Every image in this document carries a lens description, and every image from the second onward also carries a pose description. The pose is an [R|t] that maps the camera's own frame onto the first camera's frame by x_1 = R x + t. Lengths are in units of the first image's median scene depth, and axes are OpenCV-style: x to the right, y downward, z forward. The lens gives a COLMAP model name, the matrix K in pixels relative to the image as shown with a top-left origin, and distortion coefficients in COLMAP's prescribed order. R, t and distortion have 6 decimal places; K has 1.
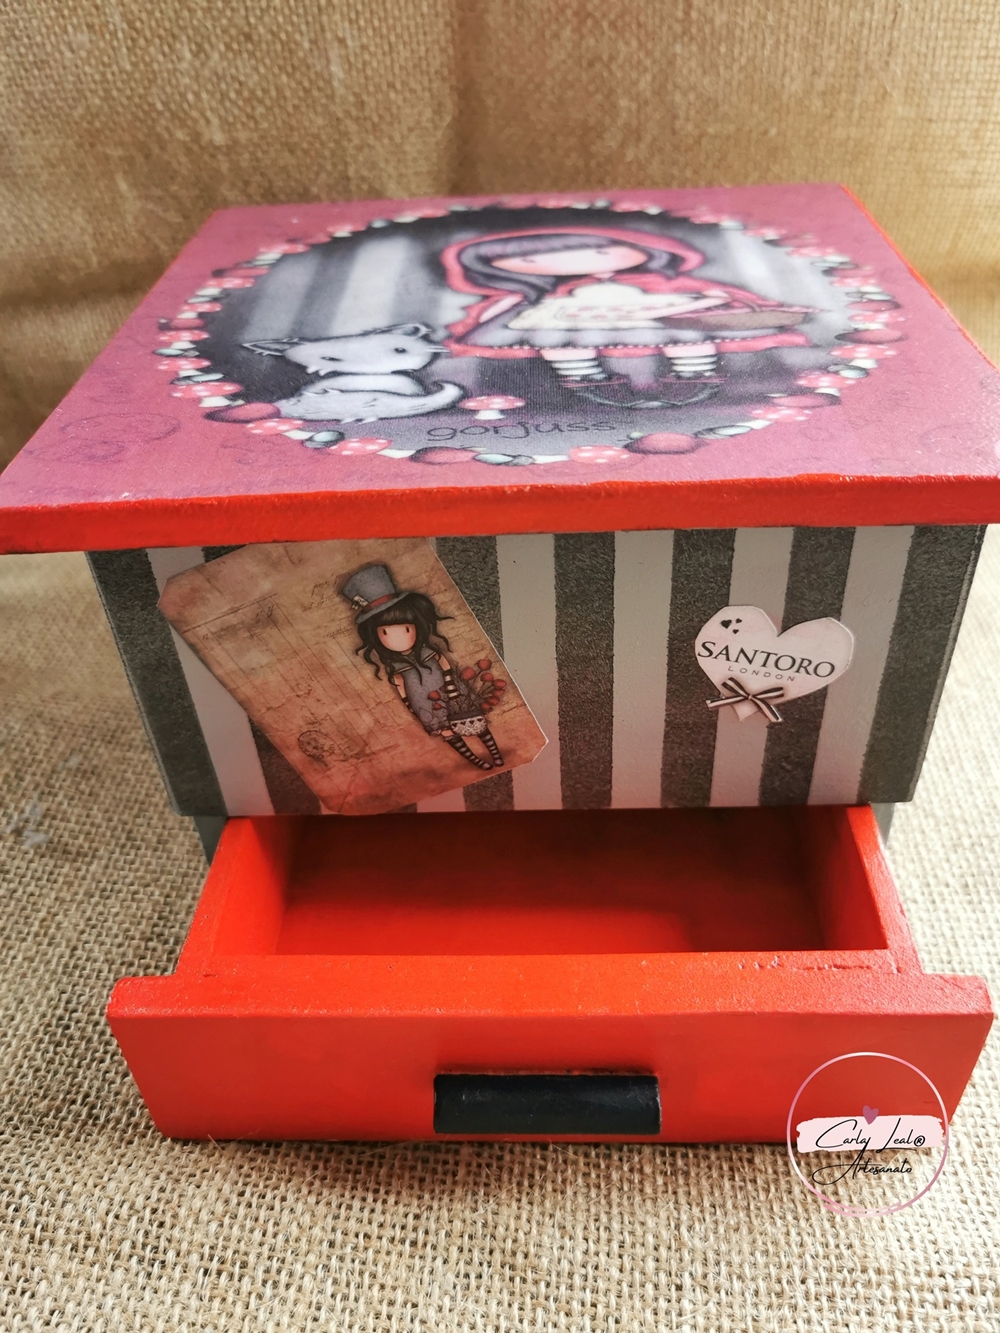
lens RADIAL K [[1052.4, 0, 502.2], [0, 1052.4, 647.0], [0, 0, 1]] dist [0.006378, -0.004263]
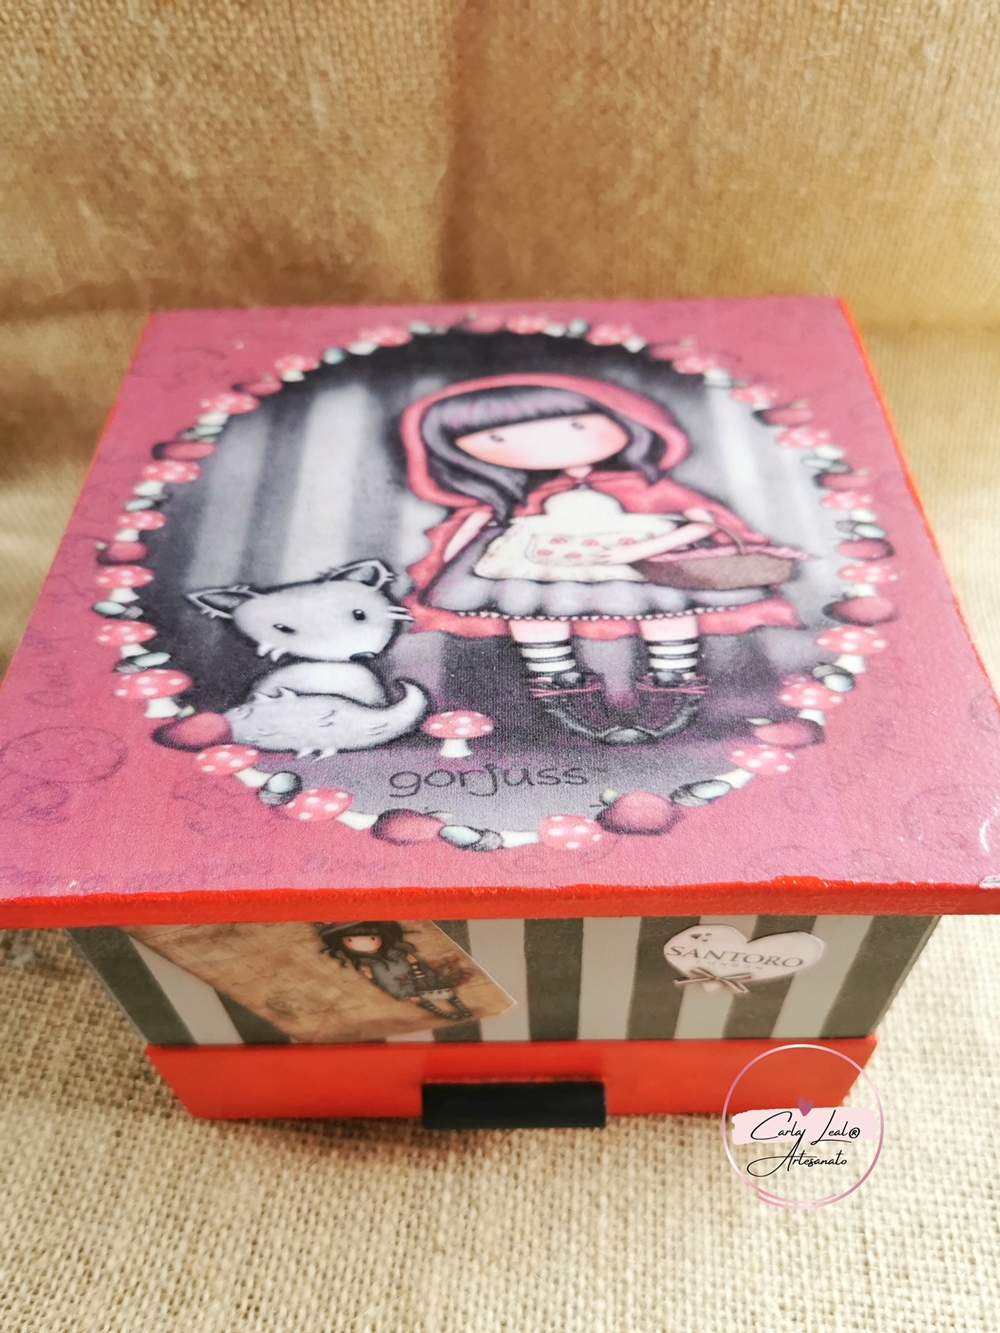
lens RADIAL K [[1046.7, 0, 500.0], [0, 1046.7, 666.5], [0, 0, 1]] dist [-0.009304, -0.034546]
pose [[0.999634, -0.002795, 0.026926, 0.002092], [-0.002335, 0.982048, 0.188617, -0.341994], [-0.026970, -0.188610, 0.981682, 0.067105]]
